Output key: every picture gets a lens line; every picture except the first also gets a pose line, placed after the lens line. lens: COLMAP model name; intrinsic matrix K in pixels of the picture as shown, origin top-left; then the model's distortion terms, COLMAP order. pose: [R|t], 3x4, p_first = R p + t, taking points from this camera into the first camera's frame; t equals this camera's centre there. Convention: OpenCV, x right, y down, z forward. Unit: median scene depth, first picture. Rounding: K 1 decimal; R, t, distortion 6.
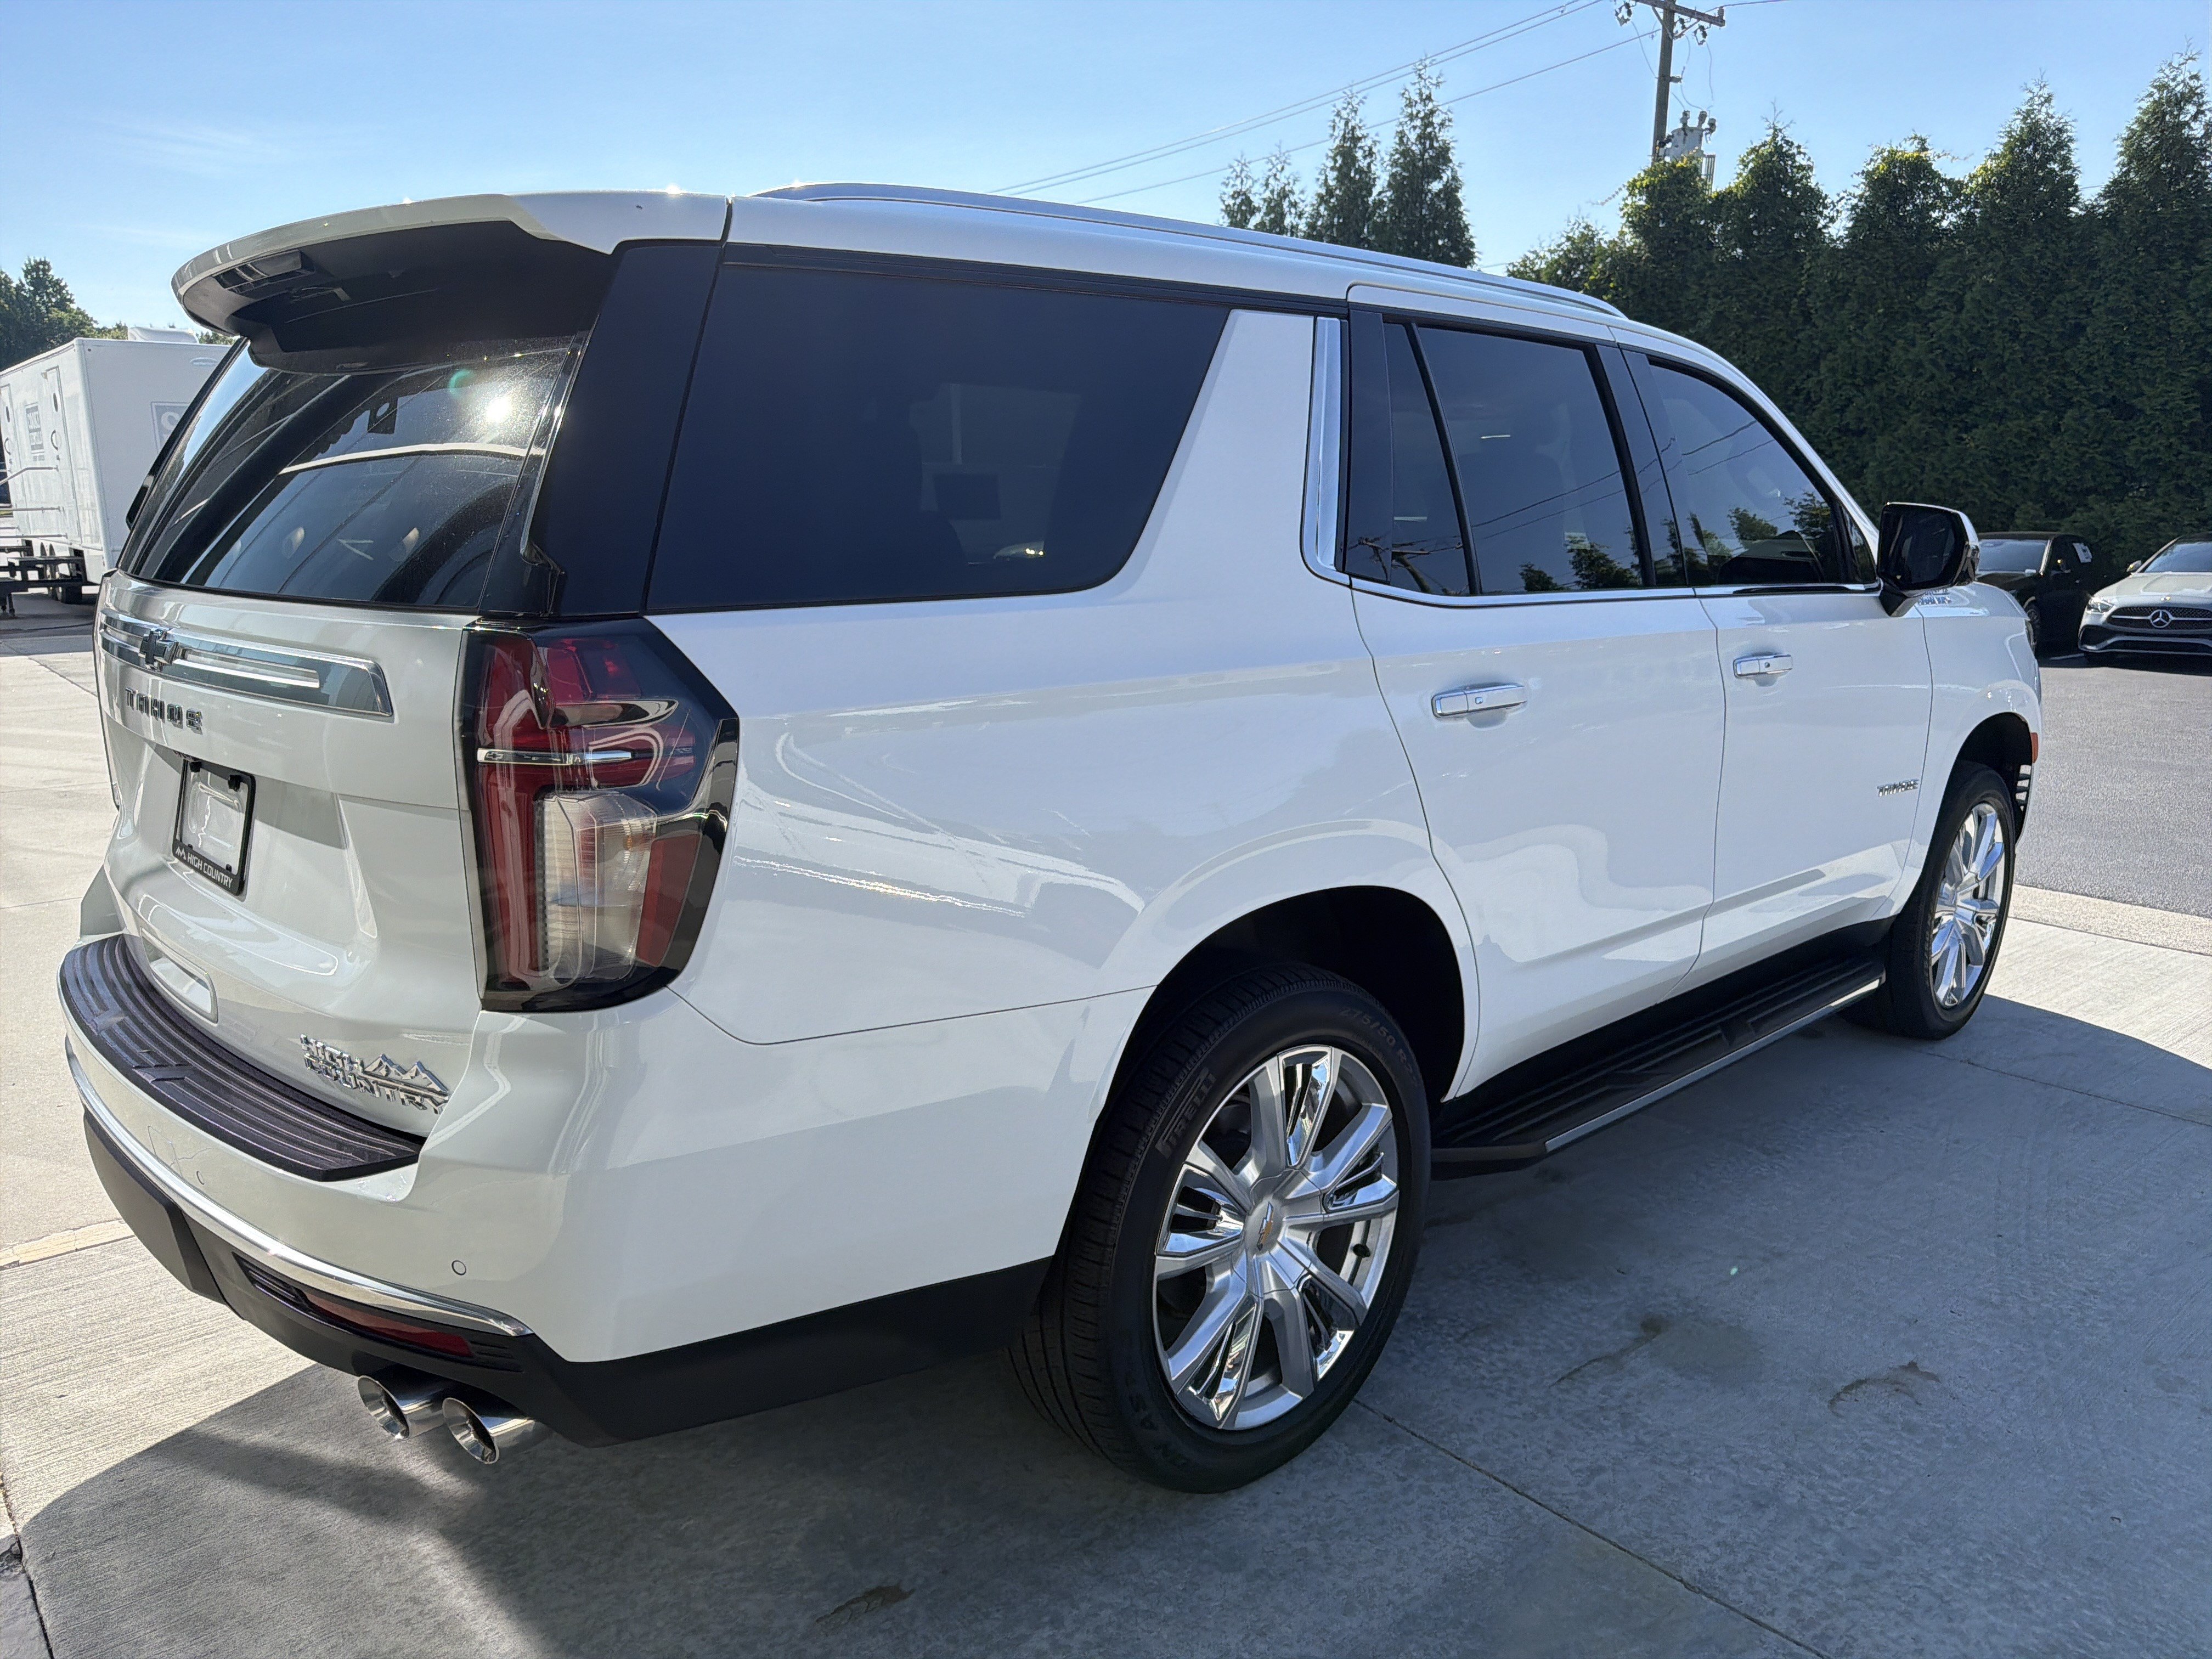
lens RADIAL K [[1648.3, 0, 1106.0], [0, 1648.3, 829.5], [0, 0, 1]] dist [0.007494, 0.001774]
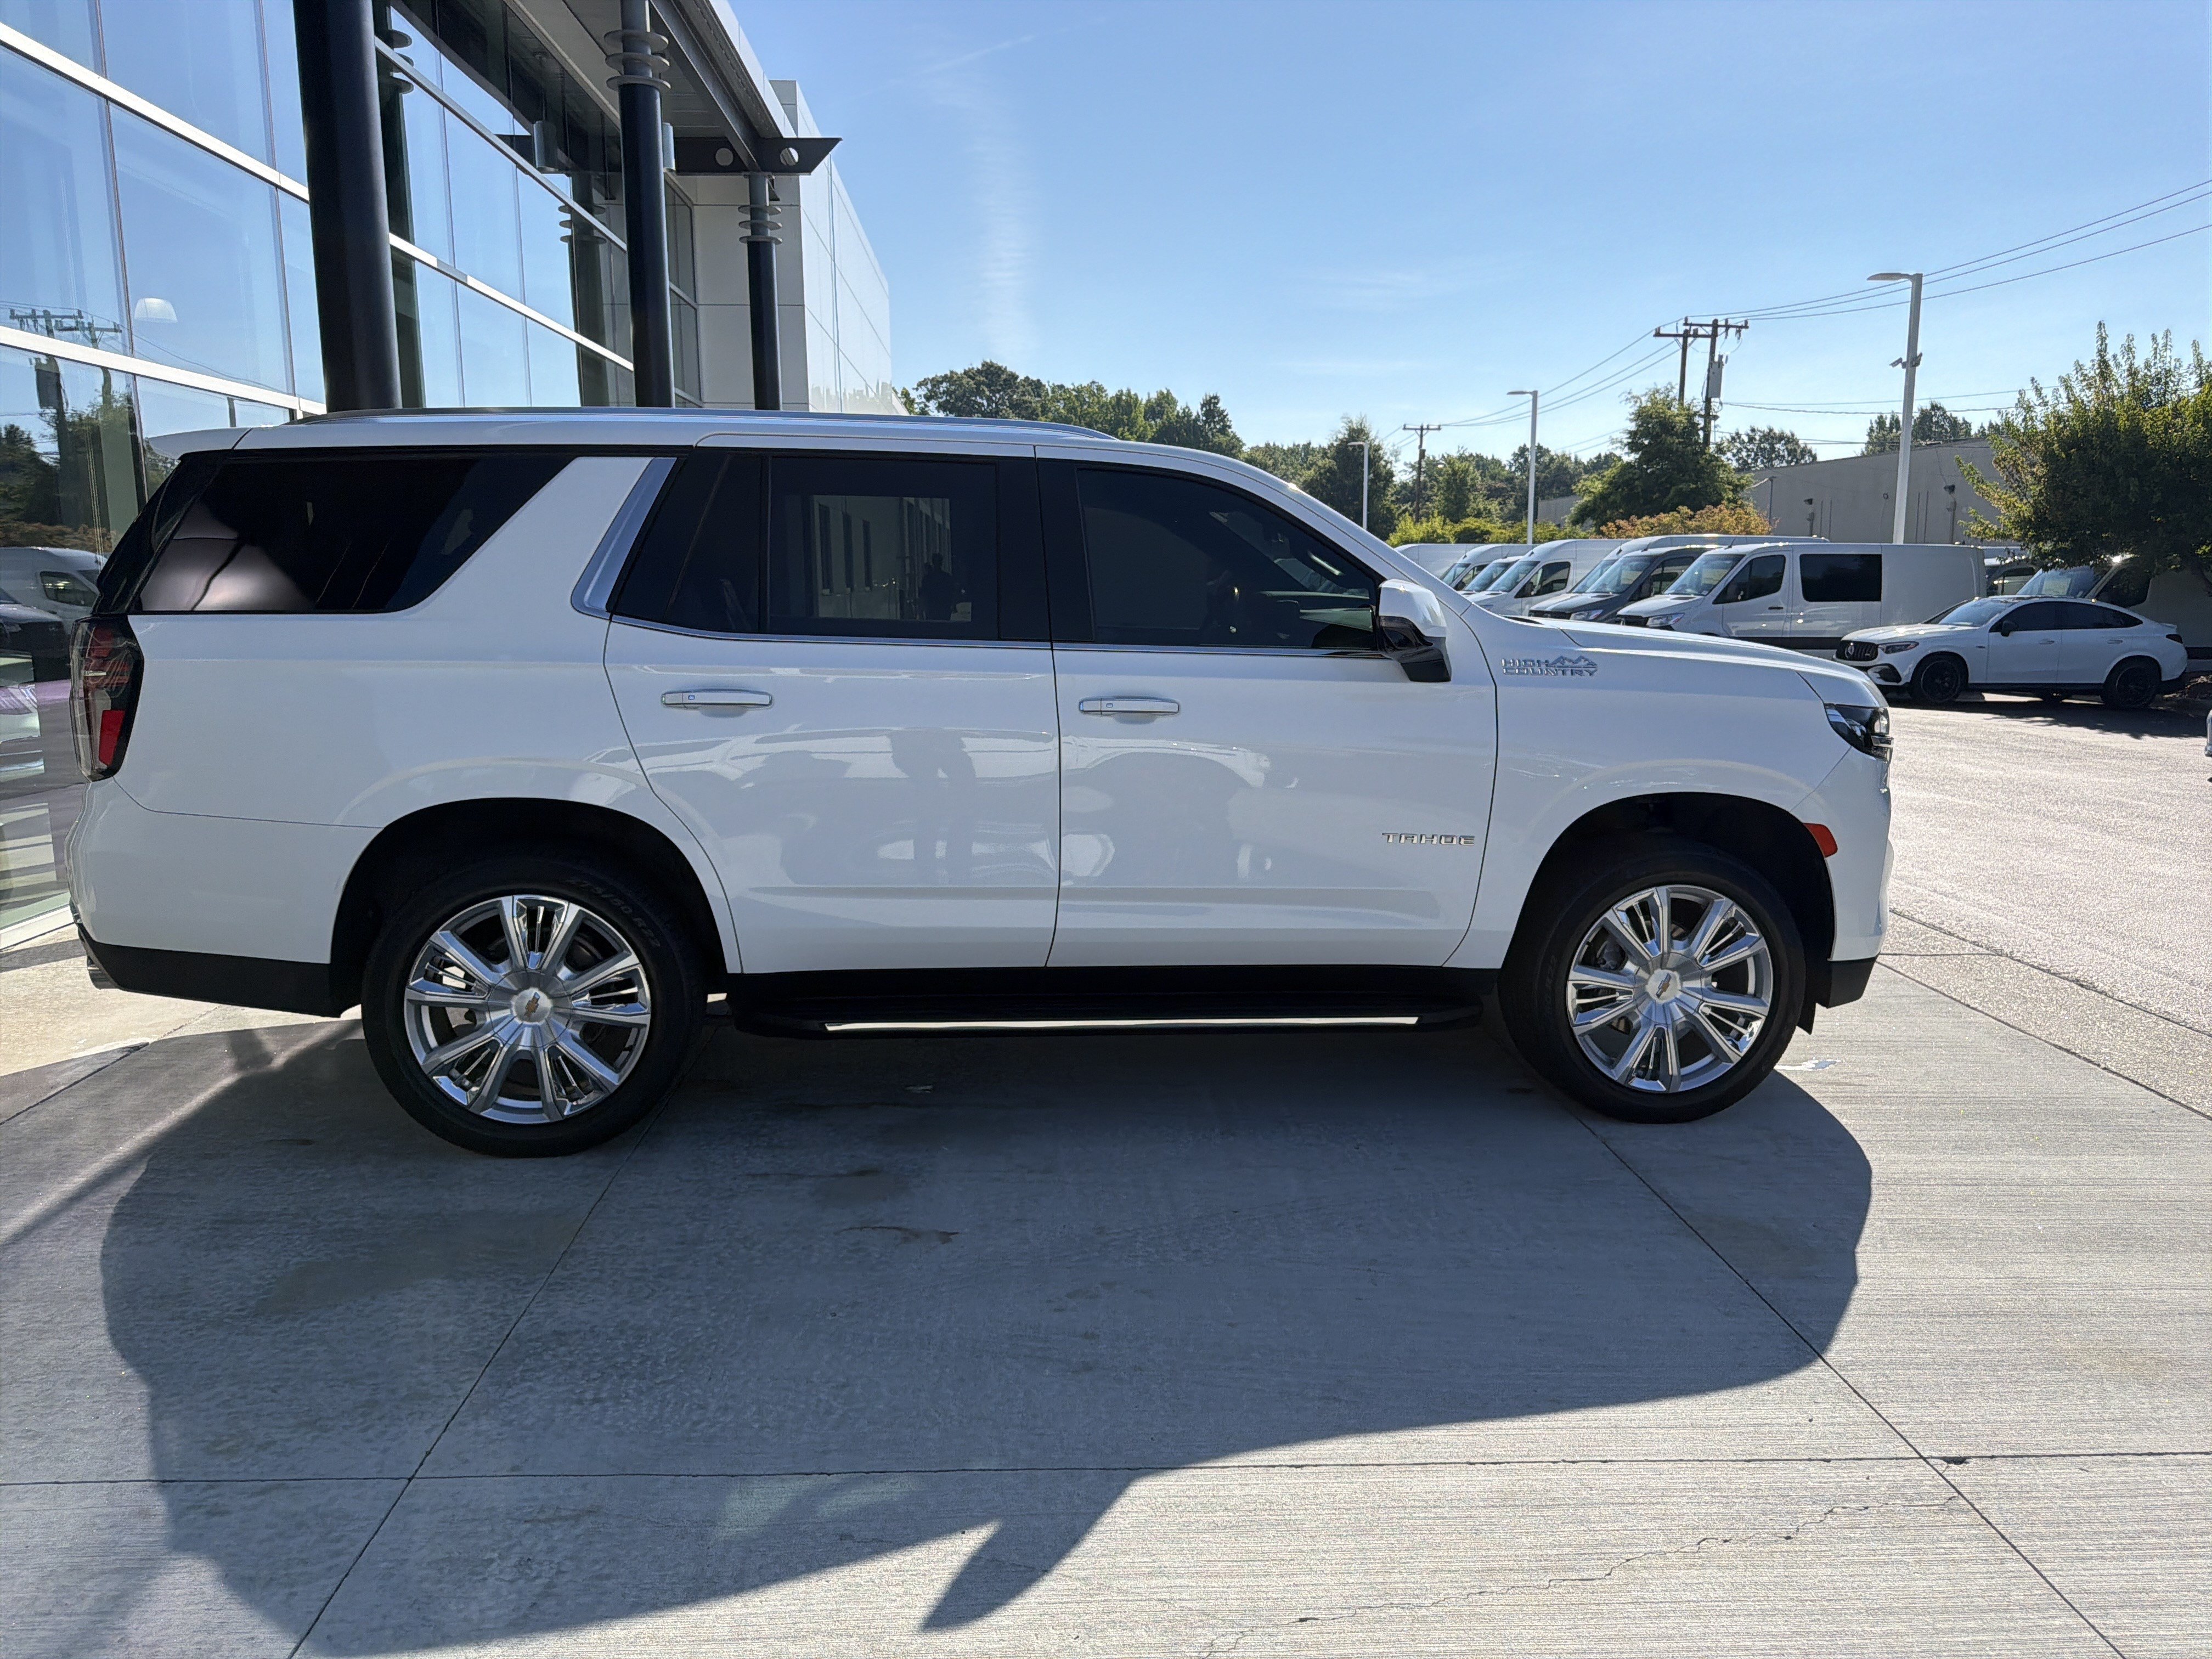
lens RADIAL K [[1619.9, 0, 1106.0], [0, 1619.9, 829.5], [0, 0, 1]] dist [-0.002693, 0.001601]
pose [[0.785554, 0.097122, -0.611123, 1.420063], [-0.126623, 0.991938, -0.005122, 0.001641], [0.605699, 0.081406, 0.791519, 0.046156]]
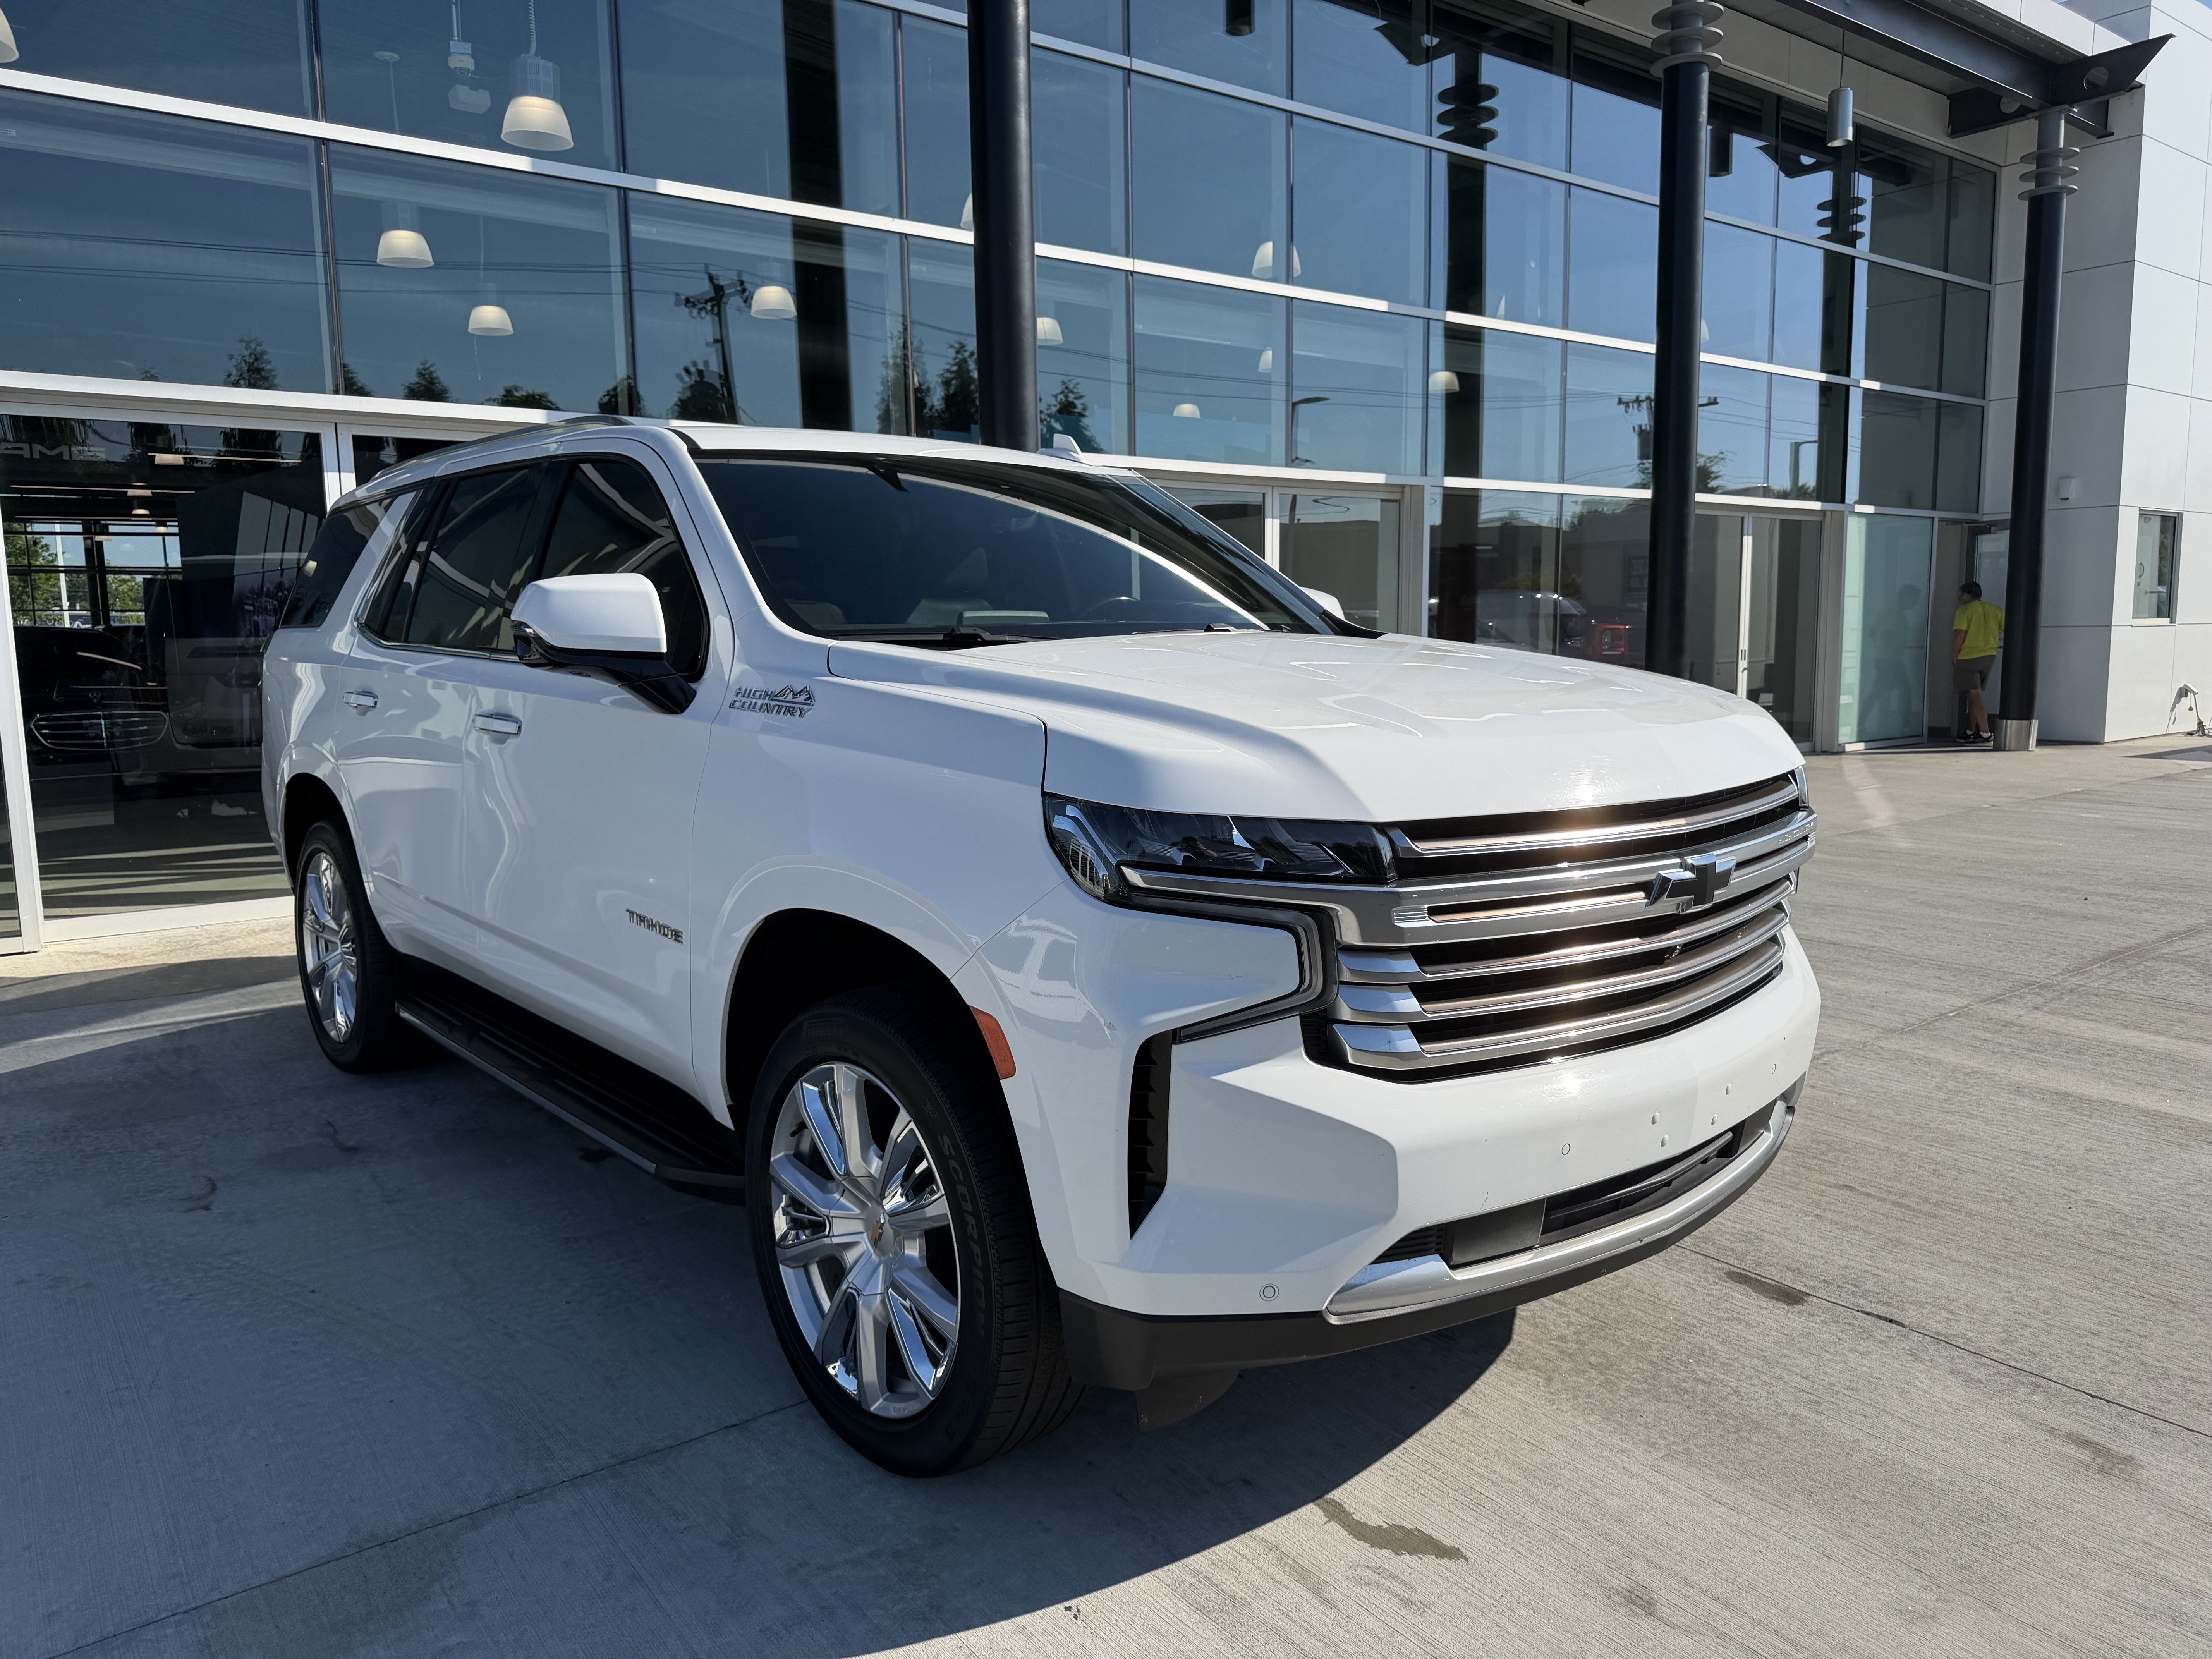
lens RADIAL K [[1619.9, 0, 1106.0], [0, 1619.9, 829.5], [0, 0, 1]] dist [-0.002693, 0.001601]
pose [[-0.086472, 0.126073, -0.988245, 1.822058], [-0.194737, 0.970687, 0.140872, -0.332552], [0.977036, 0.204629, -0.059386, 1.860529]]
